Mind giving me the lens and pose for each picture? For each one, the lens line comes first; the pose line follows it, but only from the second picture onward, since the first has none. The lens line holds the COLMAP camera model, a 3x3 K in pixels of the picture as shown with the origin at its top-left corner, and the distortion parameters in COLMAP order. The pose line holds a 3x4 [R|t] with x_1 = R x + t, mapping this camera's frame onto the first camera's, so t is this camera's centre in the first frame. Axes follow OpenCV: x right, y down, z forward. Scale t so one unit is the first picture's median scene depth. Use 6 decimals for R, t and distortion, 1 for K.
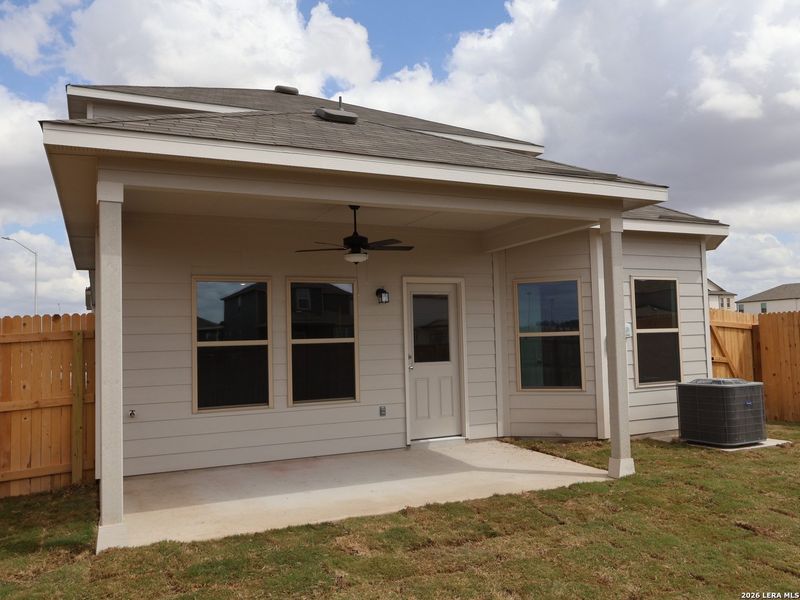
lens RADIAL K [[626.0, 0, 393.5], [0, 626.0, 300.6], [0, 0, 1]] dist [0.009209, -0.001034]
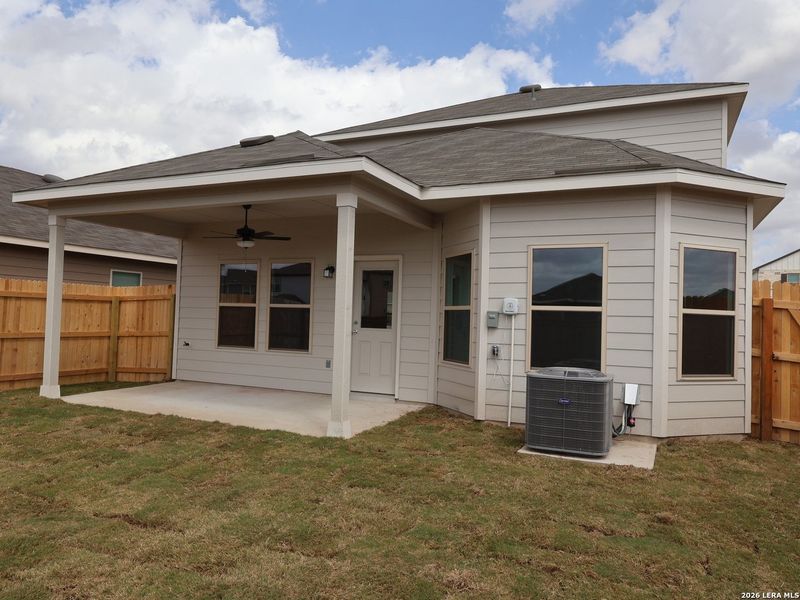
lens RADIAL K [[576.1, 0, 401.1], [0, 576.1, 307.8], [0, 0, 1]] dist [0.022980, -0.000833]
pose [[0.650805, 0.032319, -0.758557, 0.935492], [0.000674, 0.999069, 0.043145, 0.014464], [0.759245, -0.028590, 0.650177, 0.357231]]
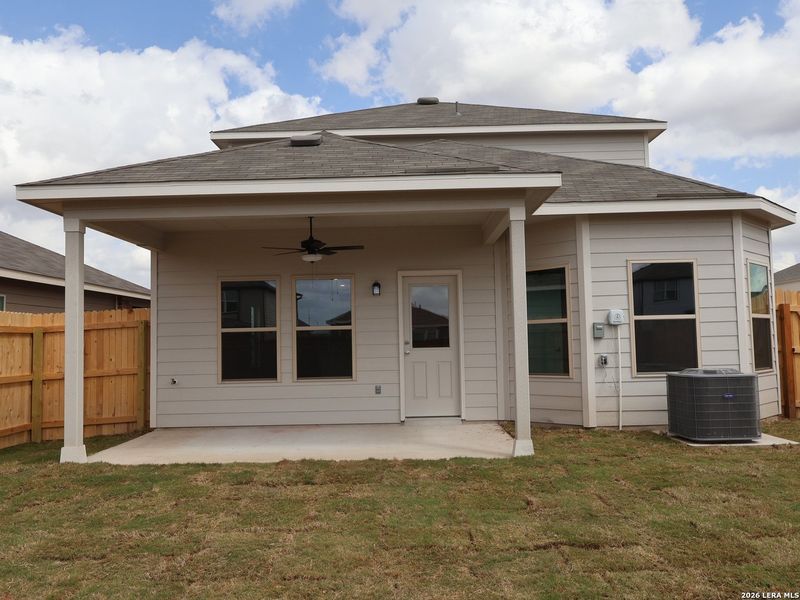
lens RADIAL K [[626.0, 0, 401.0], [0, 626.0, 299.0], [0, 0, 1]] dist [0.009209, -0.001034]
pose [[0.907889, -0.021978, -0.418635, 0.494030], [0.024286, 0.999705, 0.000185, 0.011947], [0.418507, -0.010335, 0.908155, -0.016043]]
